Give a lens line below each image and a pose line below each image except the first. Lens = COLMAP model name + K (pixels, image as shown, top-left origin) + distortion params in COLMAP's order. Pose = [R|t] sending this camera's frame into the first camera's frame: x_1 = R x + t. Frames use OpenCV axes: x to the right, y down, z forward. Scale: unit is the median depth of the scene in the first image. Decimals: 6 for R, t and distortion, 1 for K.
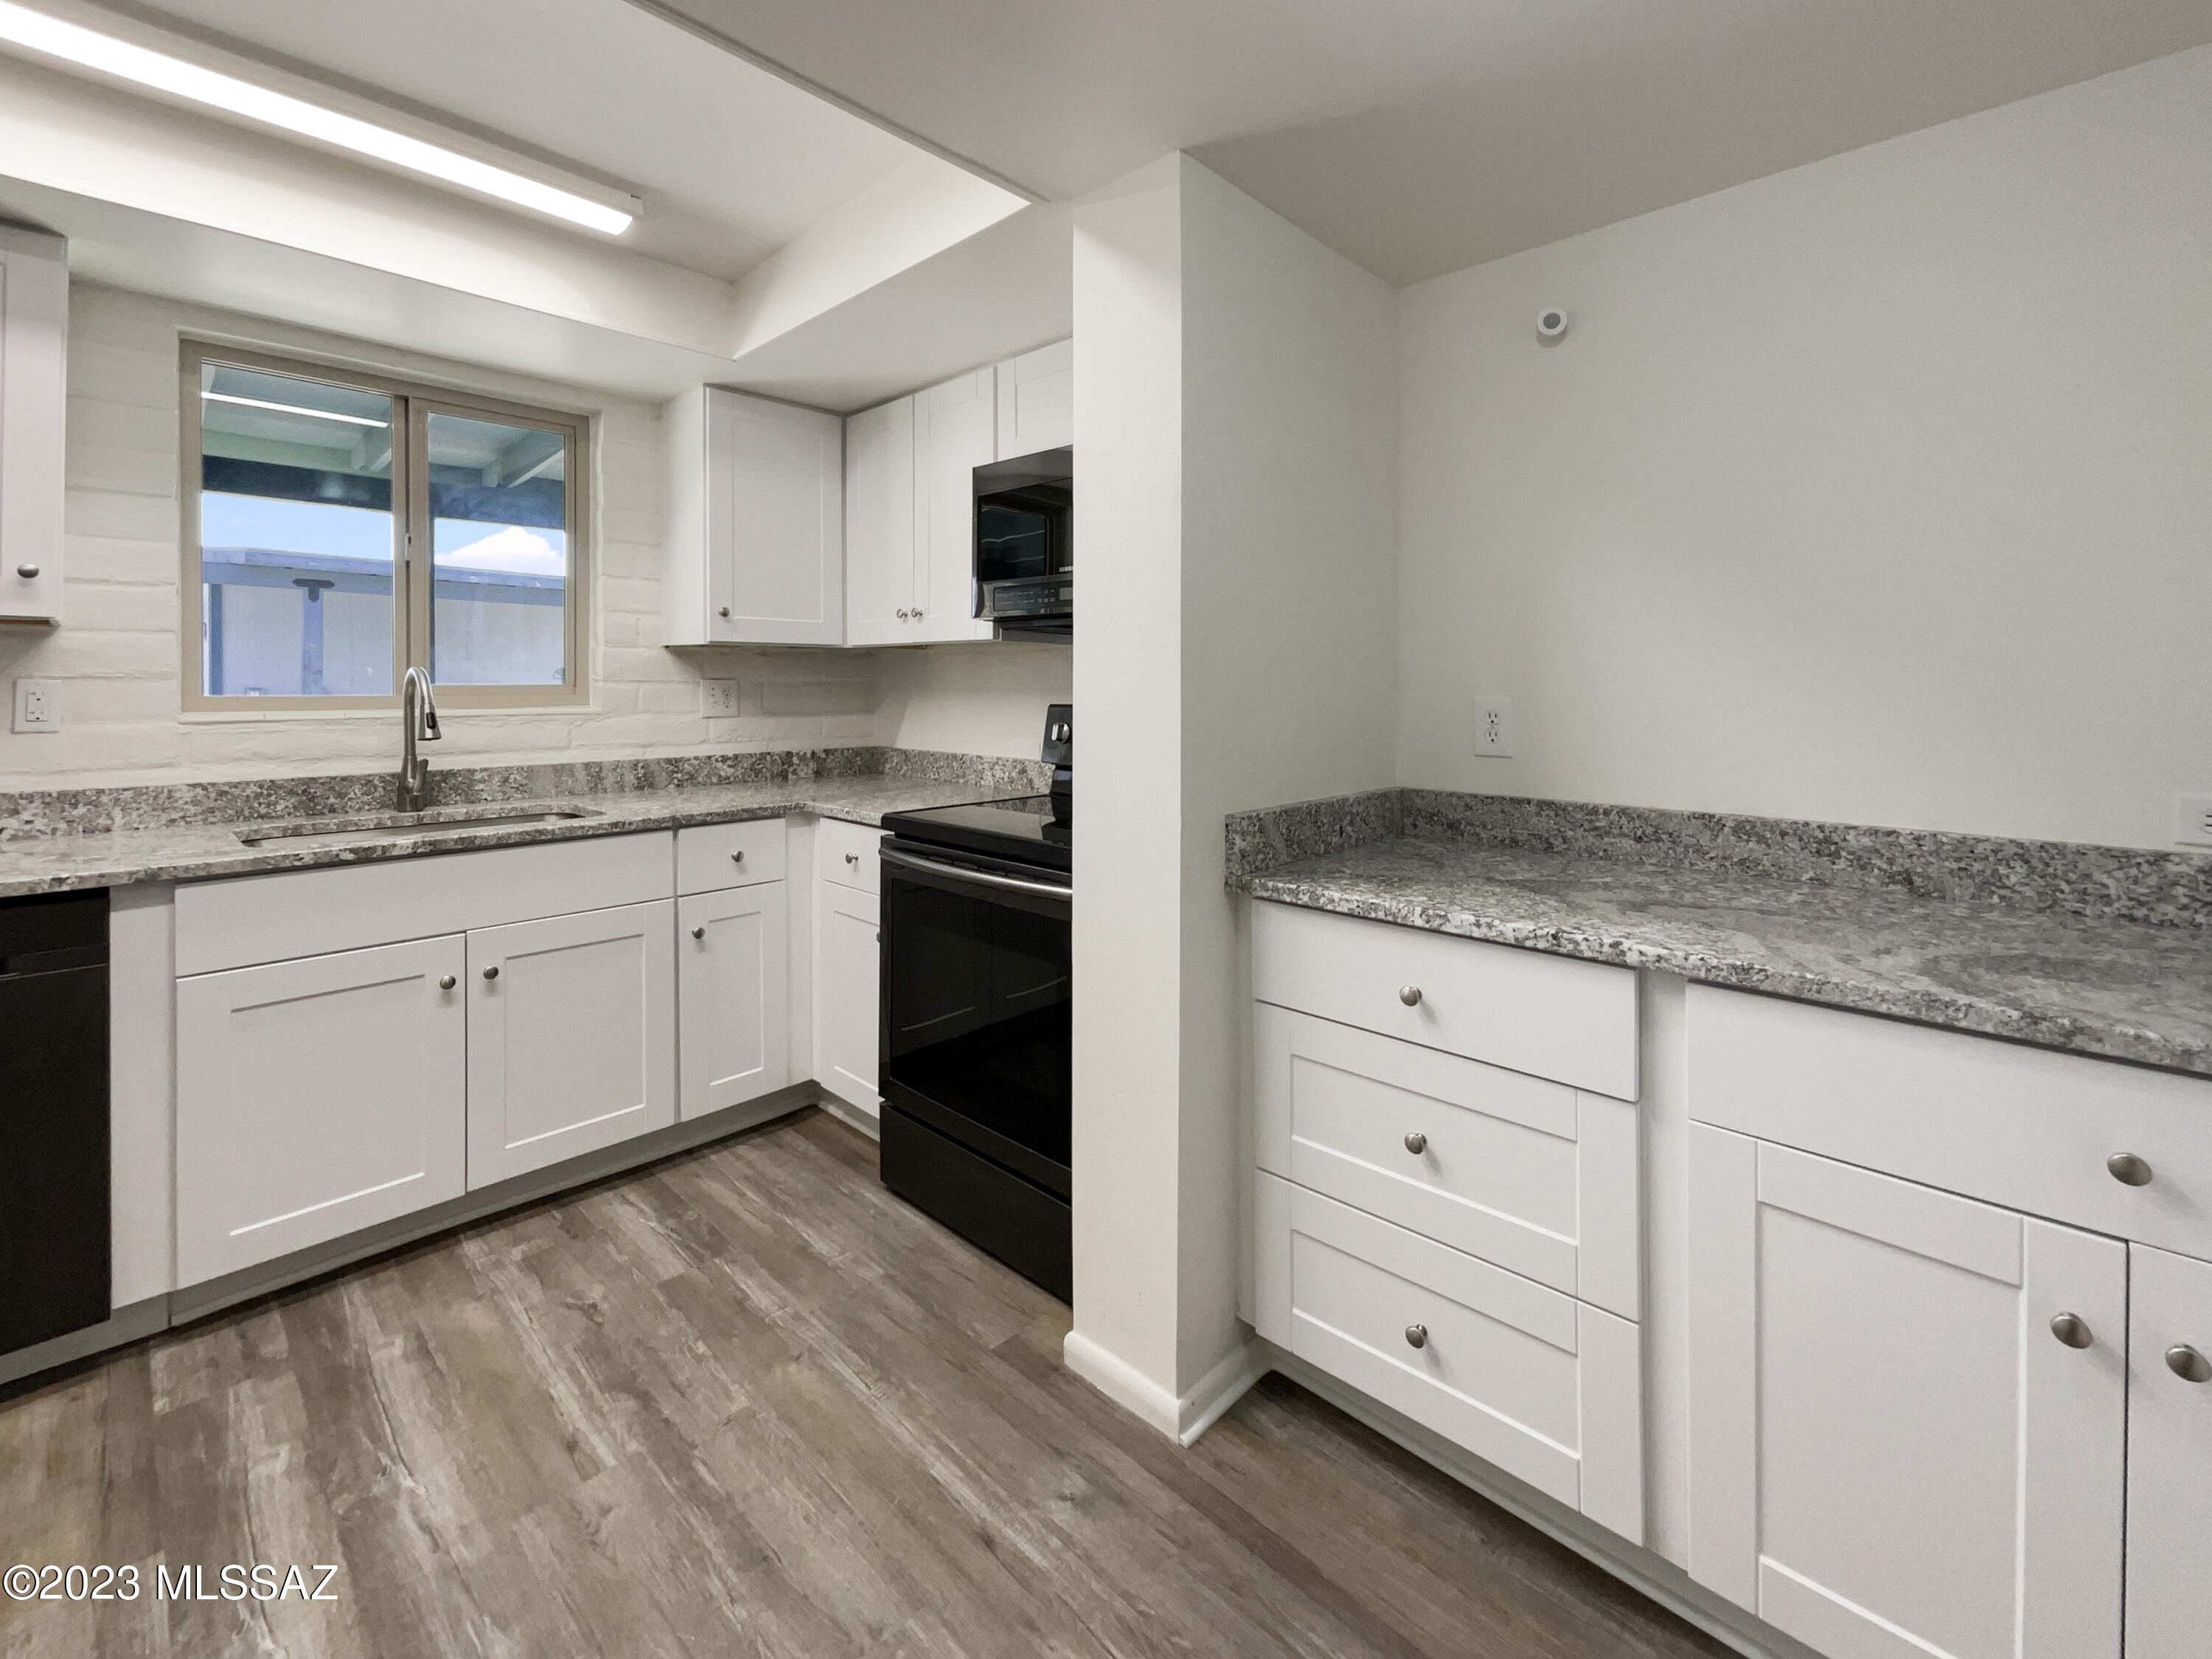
lens RADIAL K [[934.0, 0, 1096.4], [0, 934.0, 706.5], [0, 0, 1]] dist [-0.017968, 0.012425]
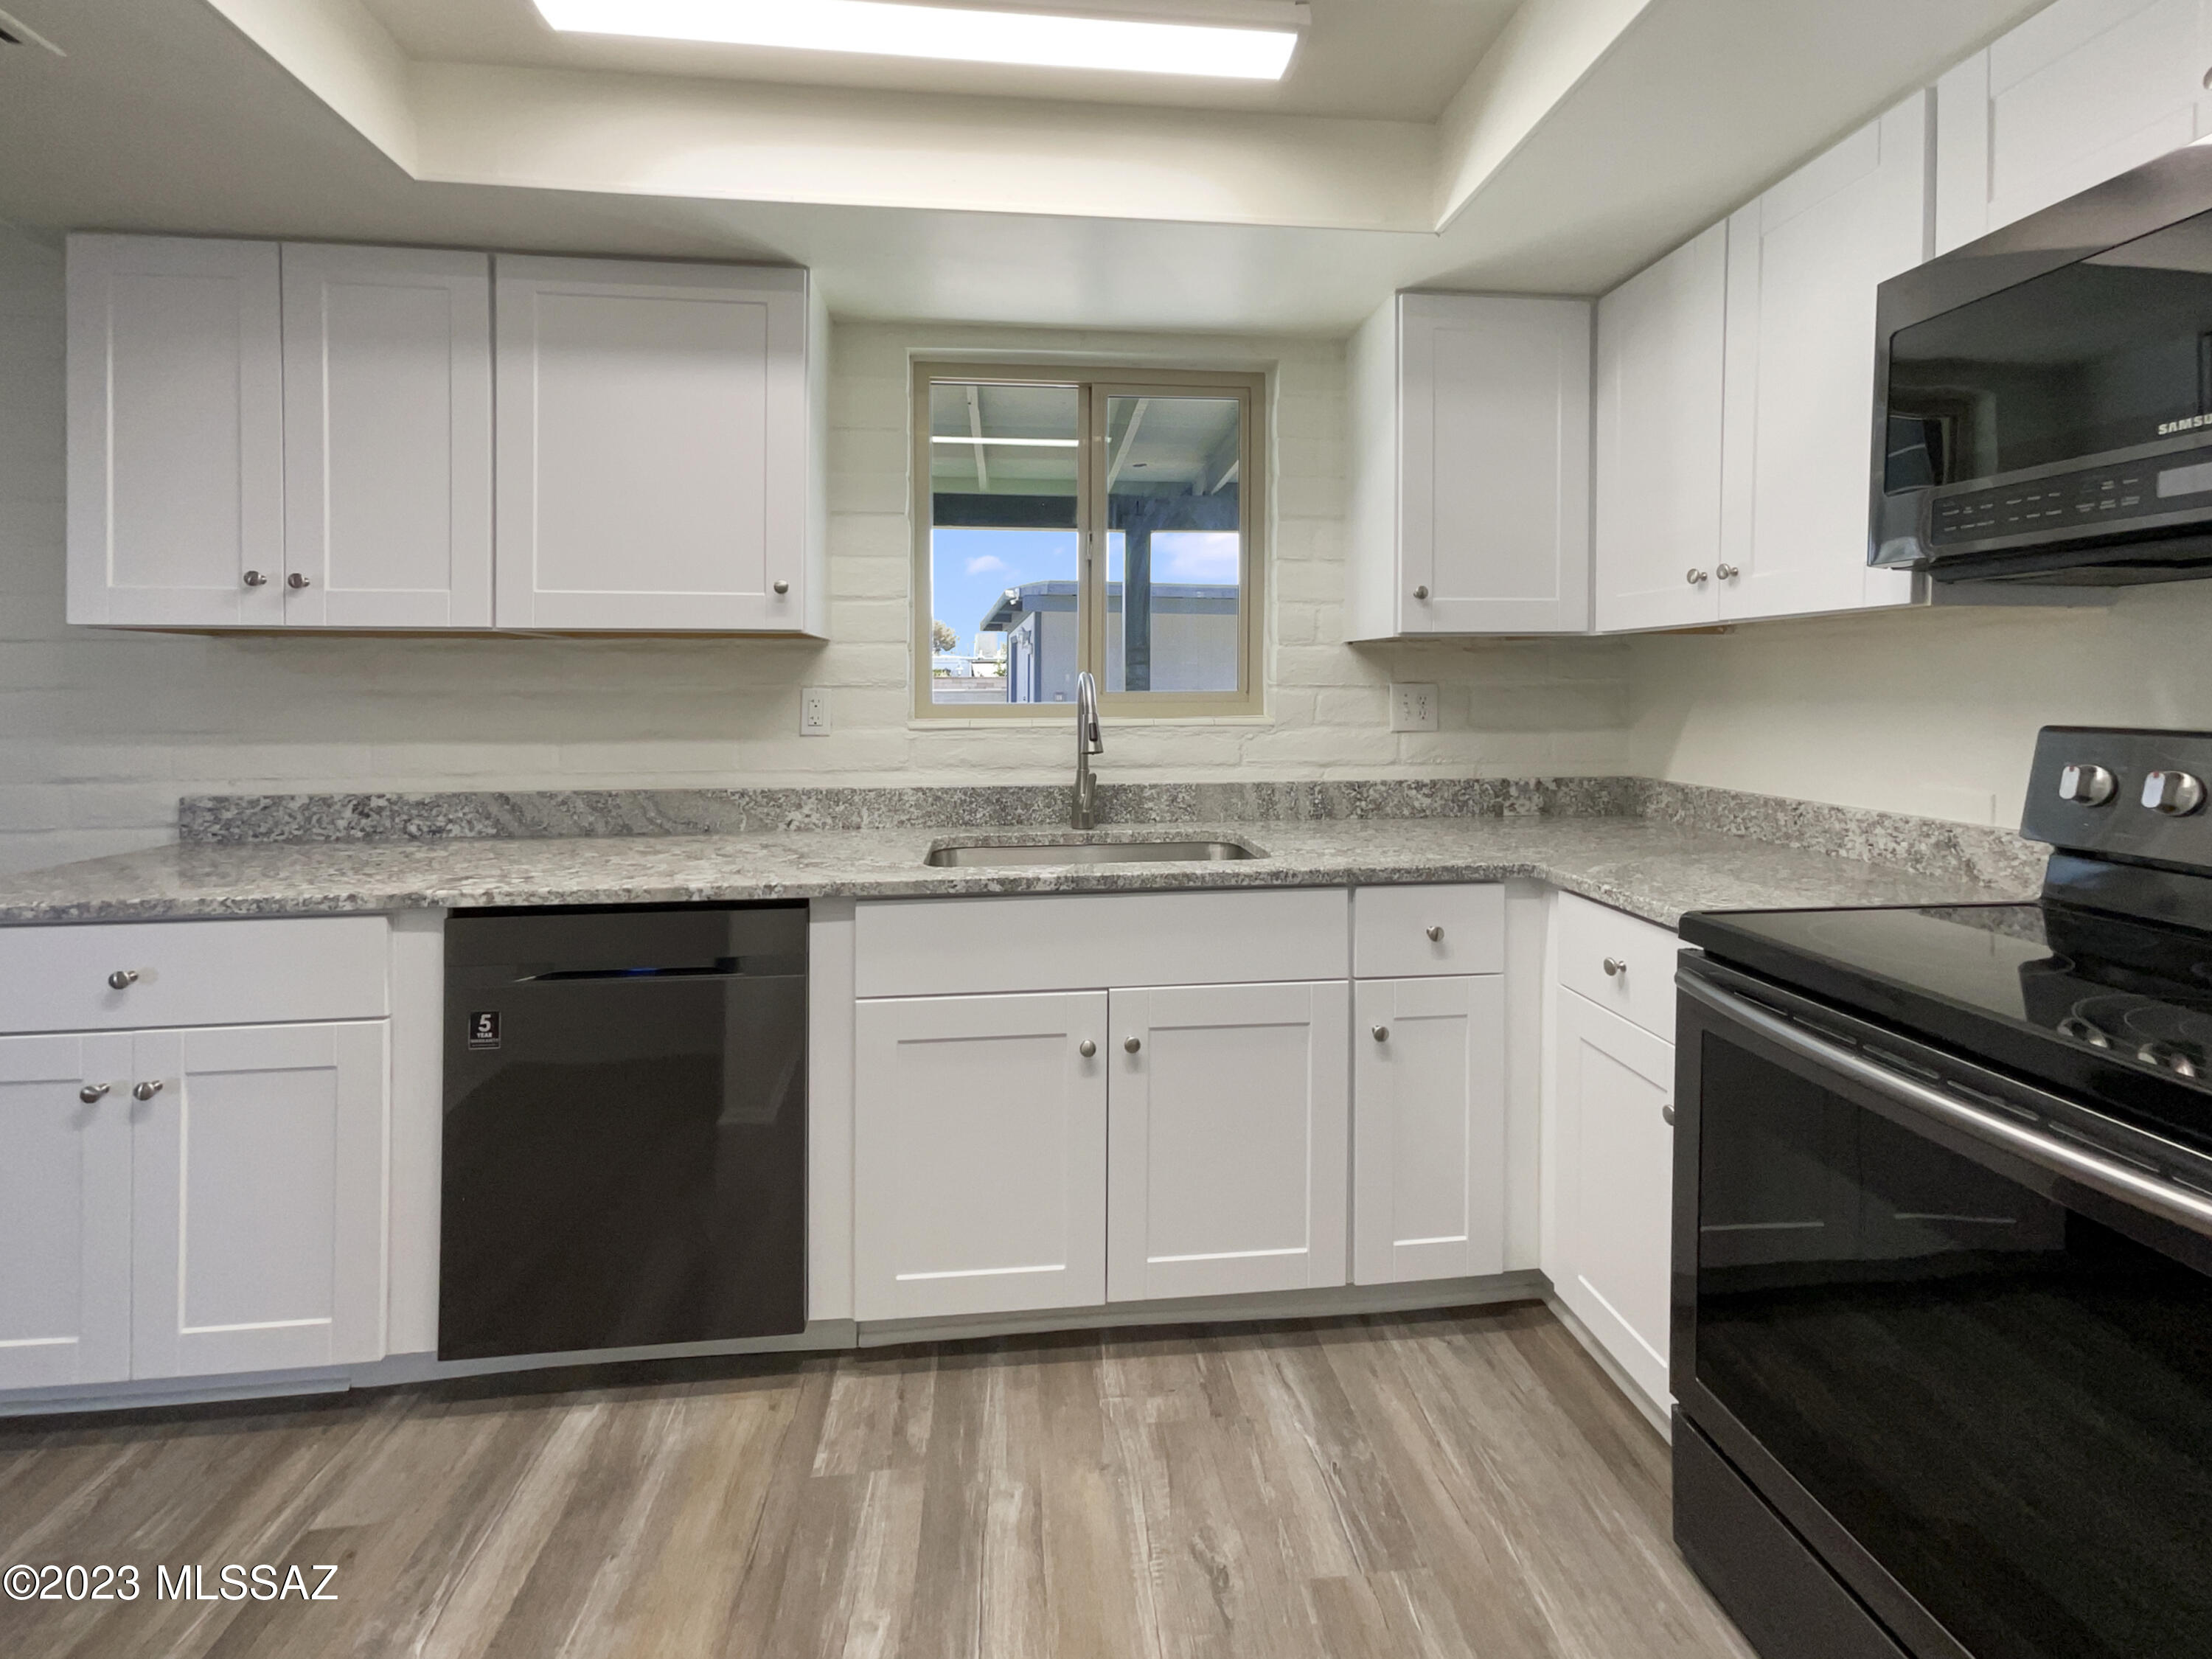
lens RADIAL K [[934.0, 0, 1096.4], [0, 934.0, 706.5], [0, 0, 1]] dist [-0.017968, 0.012425]
pose [[0.754828, 0.007844, -0.655876, -0.120323], [-0.010192, 0.999948, 0.000229, -0.008921], [0.655844, 0.006512, 0.754868, 0.305338]]
